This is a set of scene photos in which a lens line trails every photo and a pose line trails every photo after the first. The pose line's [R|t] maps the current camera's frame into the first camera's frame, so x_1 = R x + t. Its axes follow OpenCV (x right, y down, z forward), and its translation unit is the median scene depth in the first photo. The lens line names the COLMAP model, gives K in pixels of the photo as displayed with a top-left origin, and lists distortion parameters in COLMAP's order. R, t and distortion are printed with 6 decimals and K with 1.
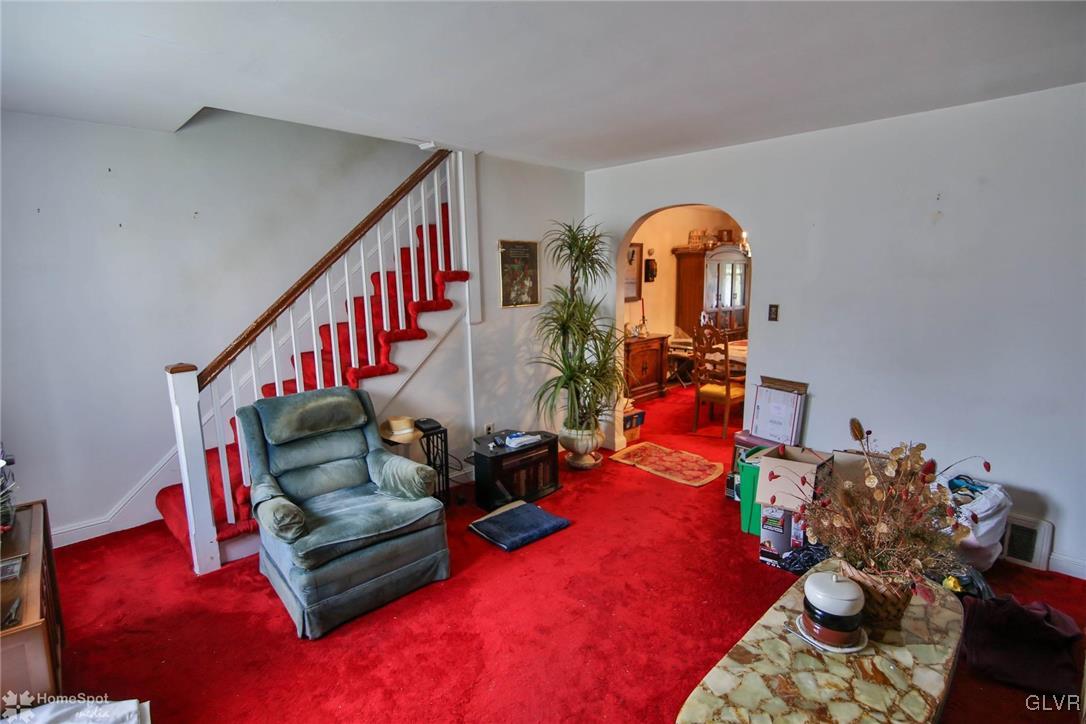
lens RADIAL K [[528.5, 0, 539.9], [0, 528.5, 362.1], [0, 0, 1]] dist [-0.019186, 0.001190]
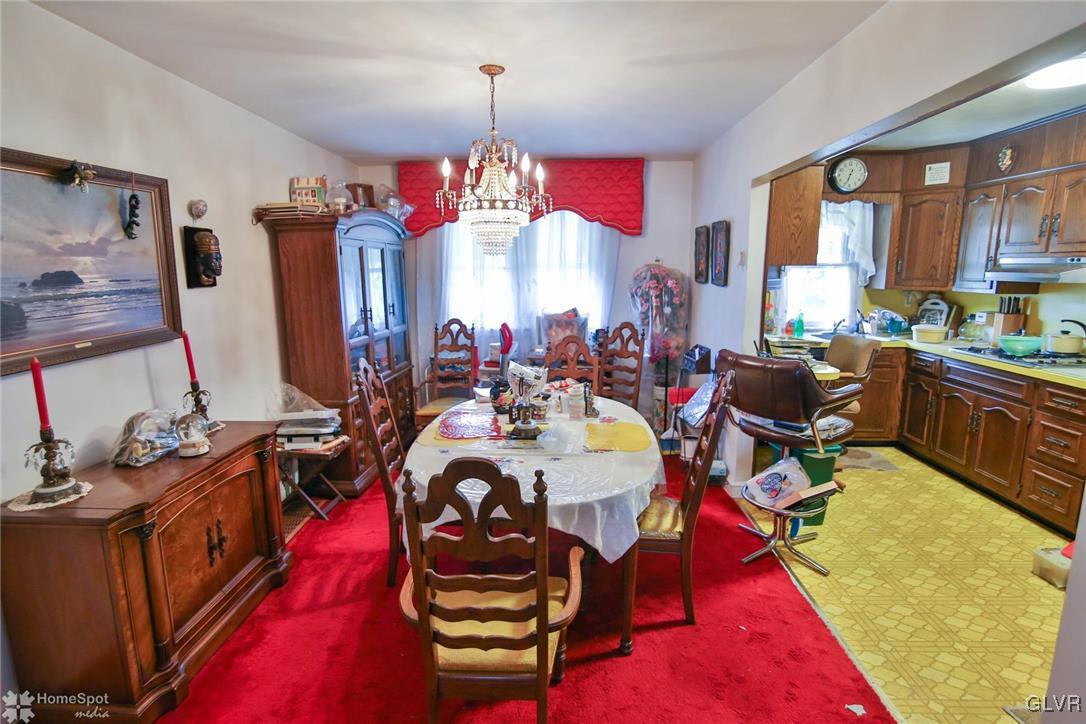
lens RADIAL K [[528.5, 0, 540.8], [0, 528.5, 358.8], [0, 0, 1]] dist [-0.019186, 0.001190]
pose [[0.732808, -0.107272, 0.671926, 0.126247], [0.110512, 0.993147, 0.038029, -0.087274], [-0.671401, 0.046388, 0.739641, 0.555360]]
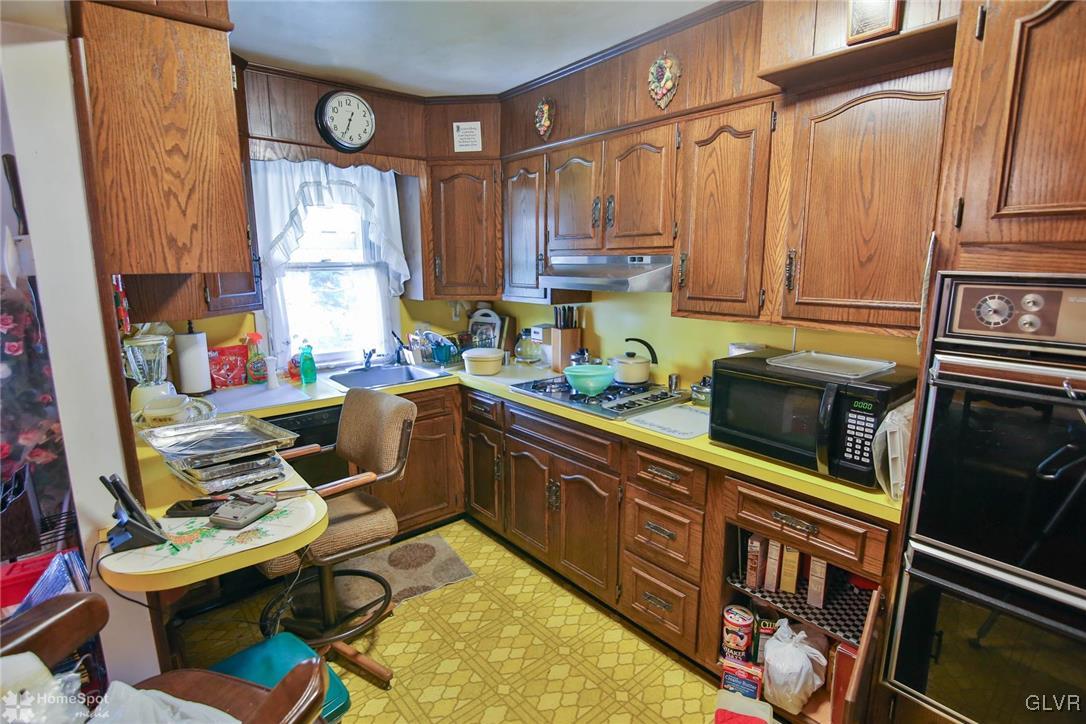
lens RADIAL K [[528.5, 0, 539.5], [0, 528.5, 357.9], [0, 0, 1]] dist [-0.019186, 0.001190]
pose [[0.078587, -0.165595, 0.983058, 0.438159], [0.169913, 0.973904, 0.150470, -0.104494], [-0.982320, 0.155210, 0.104673, 0.608145]]
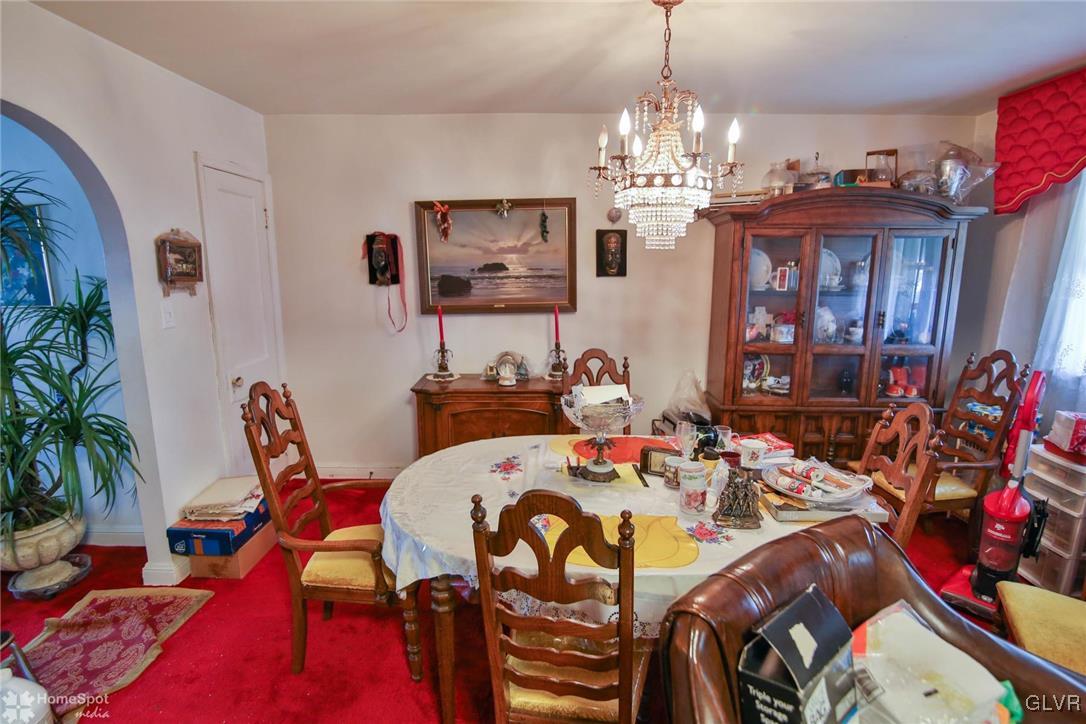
lens RADIAL K [[528.5, 0, 539.3], [0, 528.5, 360.2], [0, 0, 1]] dist [-0.019186, 0.001190]
pose [[0.705764, 0.143487, -0.693764, 0.523403], [-0.126184, 0.989076, 0.076198, -0.103635], [0.697119, 0.033764, 0.716160, 0.603857]]
